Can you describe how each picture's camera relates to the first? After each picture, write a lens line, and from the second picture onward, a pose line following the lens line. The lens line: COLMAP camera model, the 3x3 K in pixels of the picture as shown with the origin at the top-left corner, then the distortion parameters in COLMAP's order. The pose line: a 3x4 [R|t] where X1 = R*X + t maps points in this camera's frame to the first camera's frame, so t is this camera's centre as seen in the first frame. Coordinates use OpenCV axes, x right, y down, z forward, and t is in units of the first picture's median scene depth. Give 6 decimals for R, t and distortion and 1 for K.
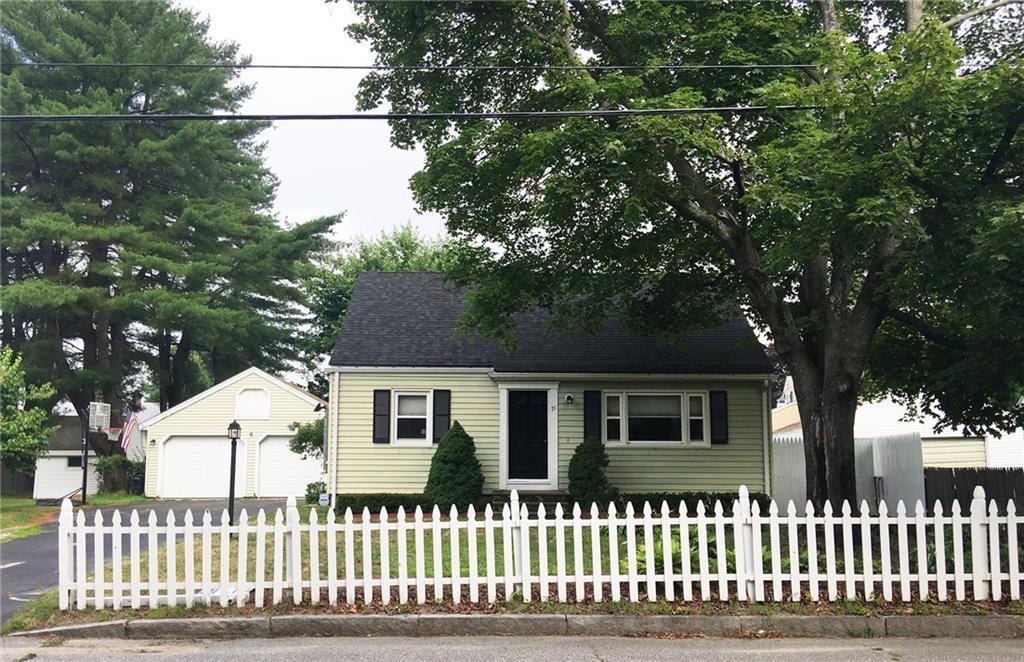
lens RADIAL K [[889.1, 0, 493.5], [0, 889.1, 390.0], [0, 0, 1]] dist [0.007070, 0.008214]
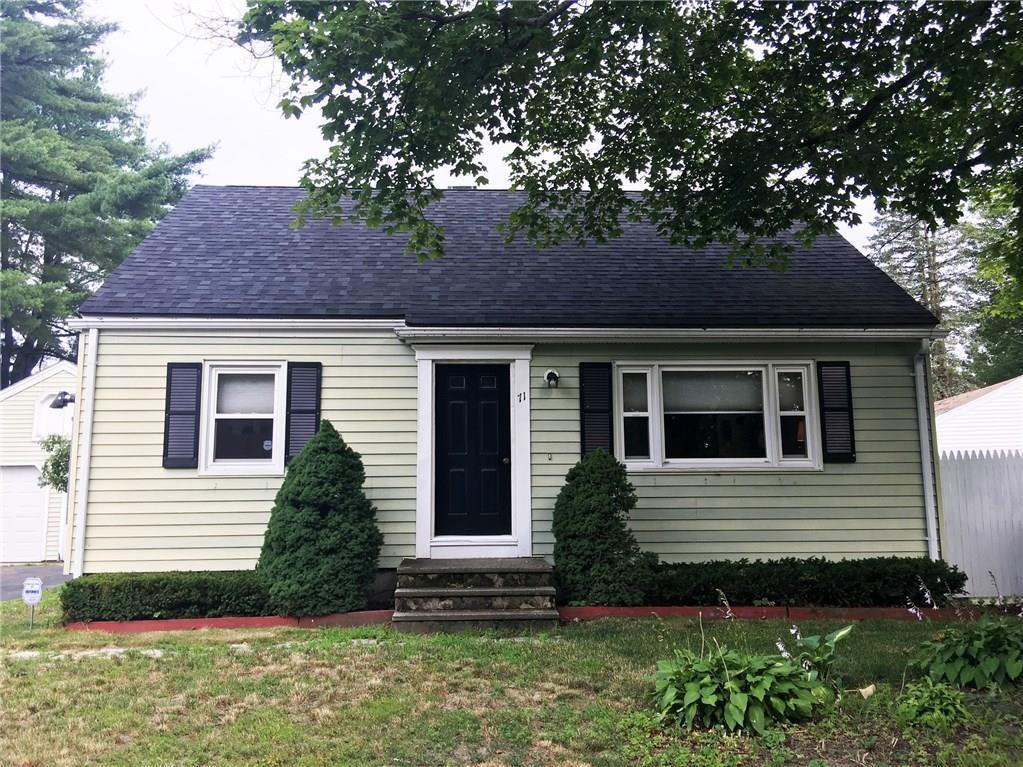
lens RADIAL K [[870.0, 0, 508.0], [0, 870.0, 373.9], [0, 0, 1]] dist [0.041230, -0.061736]
pose [[0.998200, -0.004959, 0.059771, 0.029144], [0.008586, 0.998127, -0.060571, 0.037802], [-0.059359, 0.060975, 0.996373, 0.494002]]
